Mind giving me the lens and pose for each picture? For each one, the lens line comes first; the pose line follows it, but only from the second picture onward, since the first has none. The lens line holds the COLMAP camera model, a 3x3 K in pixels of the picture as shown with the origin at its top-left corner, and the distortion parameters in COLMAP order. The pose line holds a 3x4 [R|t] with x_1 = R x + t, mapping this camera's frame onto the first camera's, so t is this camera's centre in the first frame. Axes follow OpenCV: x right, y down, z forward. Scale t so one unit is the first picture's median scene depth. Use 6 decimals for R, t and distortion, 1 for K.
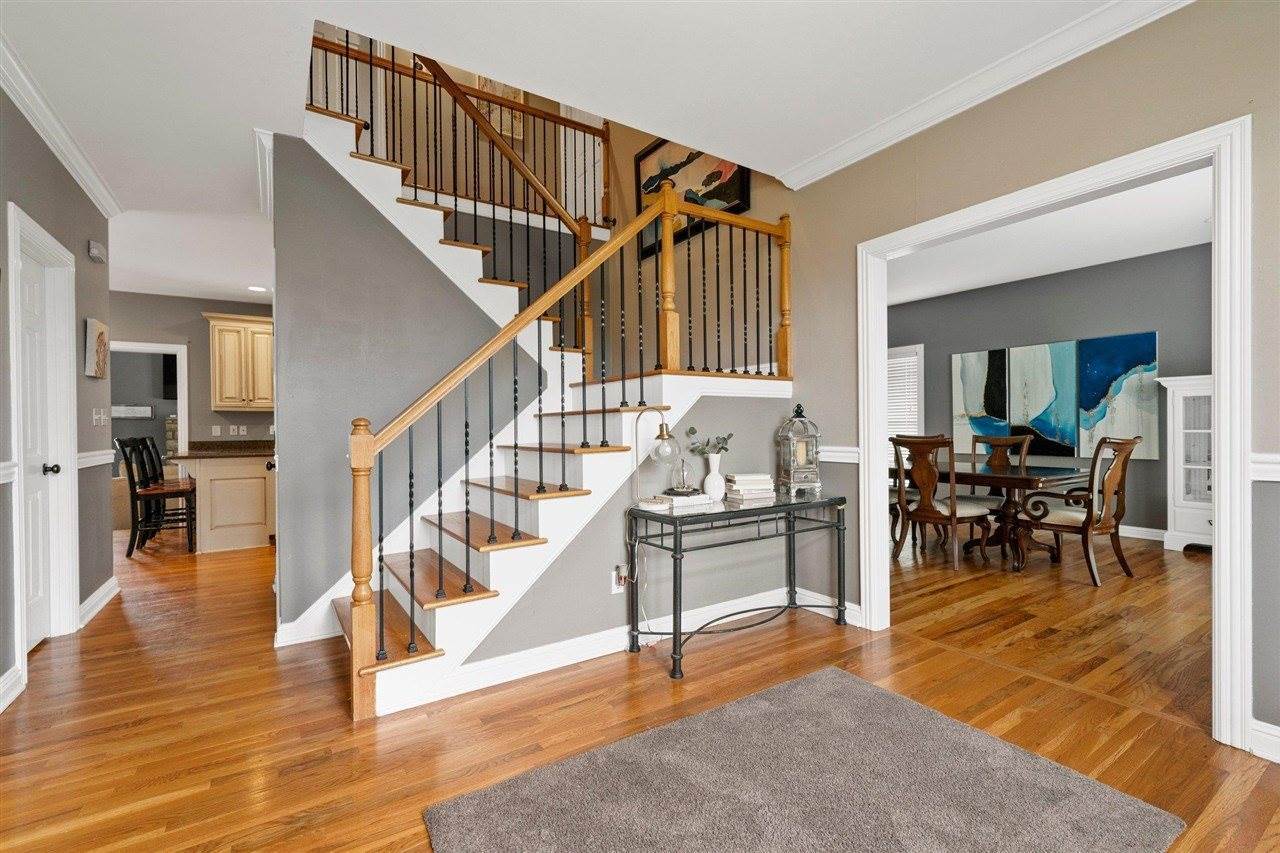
lens RADIAL K [[548.8, 0, 634.1], [0, 548.8, 434.1], [0, 0, 1]] dist [0.000752, 0.000135]
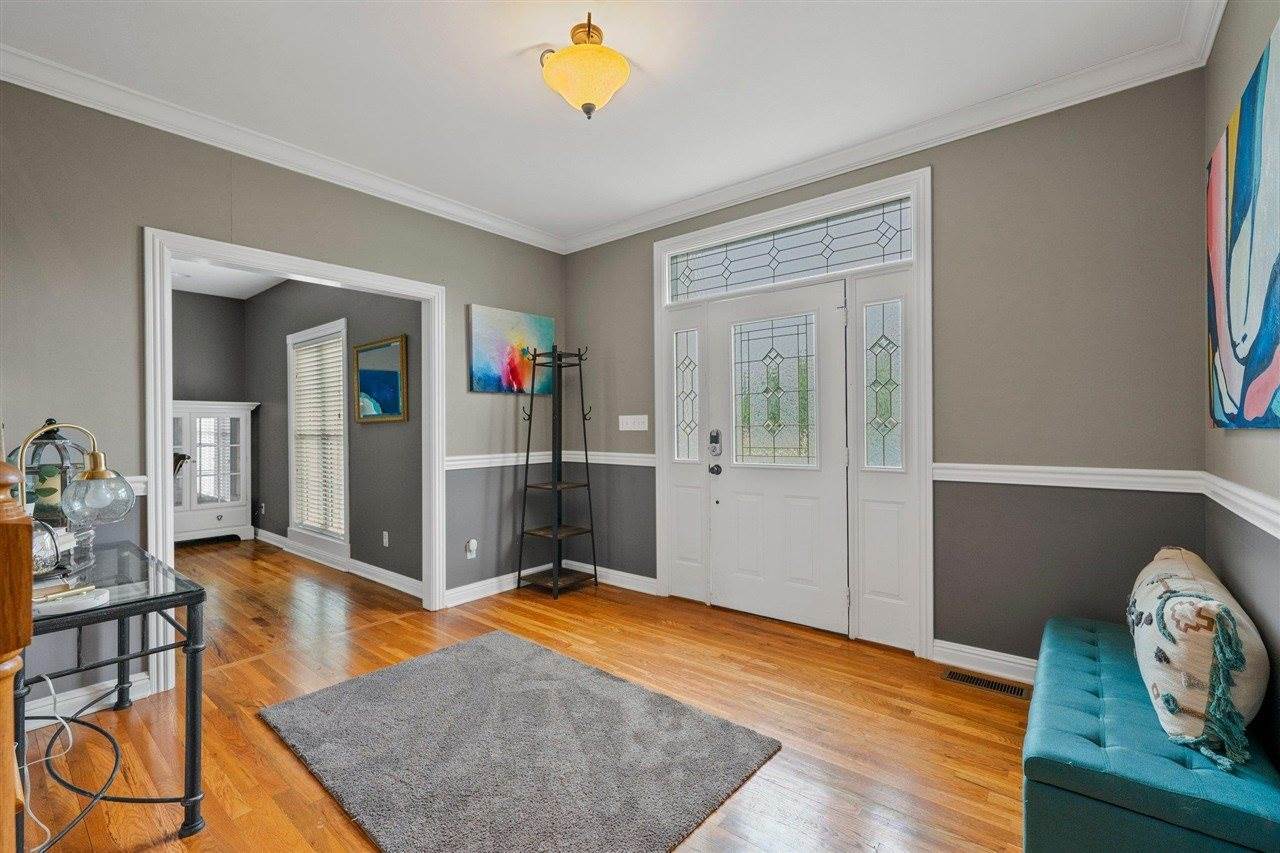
lens RADIAL K [[548.8, 0, 637.0], [0, 548.8, 426.4], [0, 0, 1]] dist [0.000752, 0.000135]
pose [[-0.294348, 0.012920, 0.955611, -0.861370], [0.018746, 0.999794, -0.007743, -0.043258], [-0.955514, 0.015635, -0.294530, 0.794695]]
